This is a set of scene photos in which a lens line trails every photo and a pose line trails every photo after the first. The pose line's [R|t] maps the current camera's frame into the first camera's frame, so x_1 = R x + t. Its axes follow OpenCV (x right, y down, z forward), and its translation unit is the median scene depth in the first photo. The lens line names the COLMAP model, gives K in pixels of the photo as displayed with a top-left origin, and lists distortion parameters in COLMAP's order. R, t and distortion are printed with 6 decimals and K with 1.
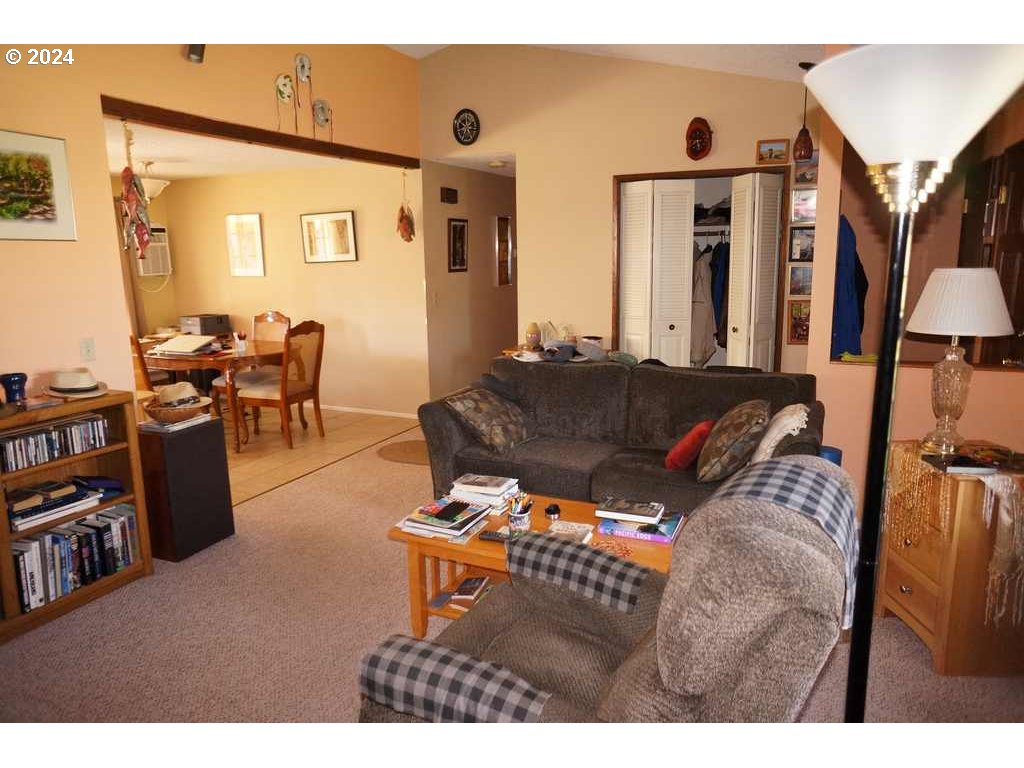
lens RADIAL K [[698.9, 0, 508.7], [0, 698.9, 384.5], [0, 0, 1]] dist [0.009361, 0.006691]
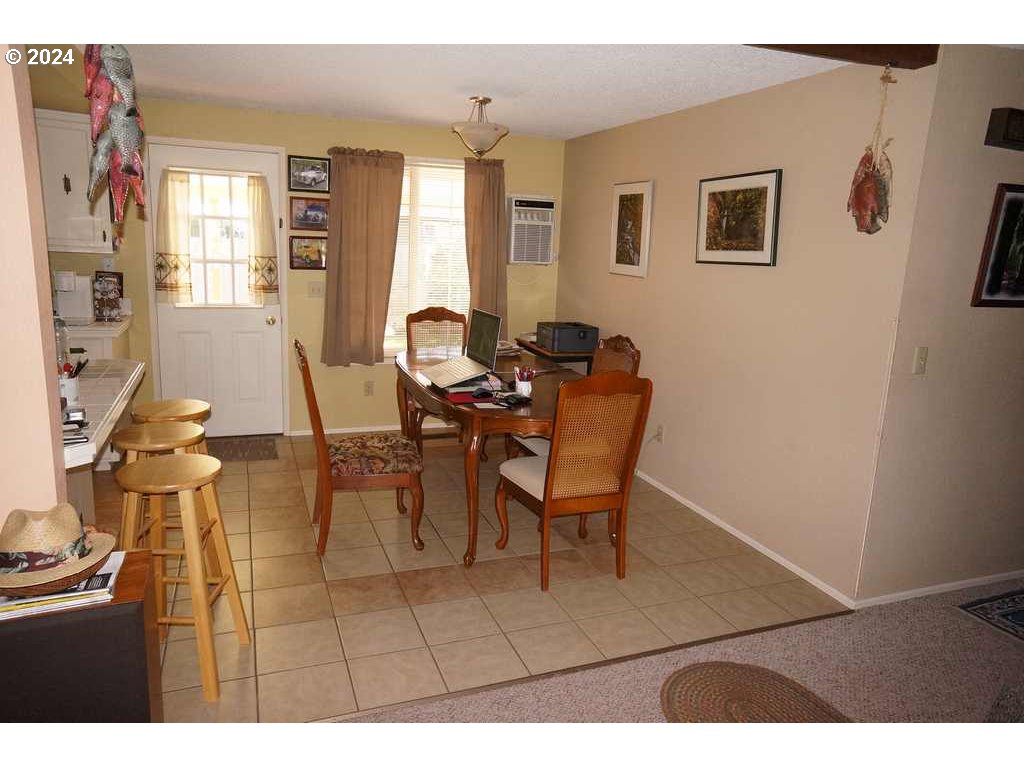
lens RADIAL K [[698.9, 0, 512.5], [0, 698.9, 377.3], [0, 0, 1]] dist [0.009361, 0.006691]
pose [[0.716152, 0.183289, -0.673448, 0.013440], [-0.184632, 0.980279, 0.070458, -0.096761], [0.673081, 0.073881, 0.735869, 0.495108]]
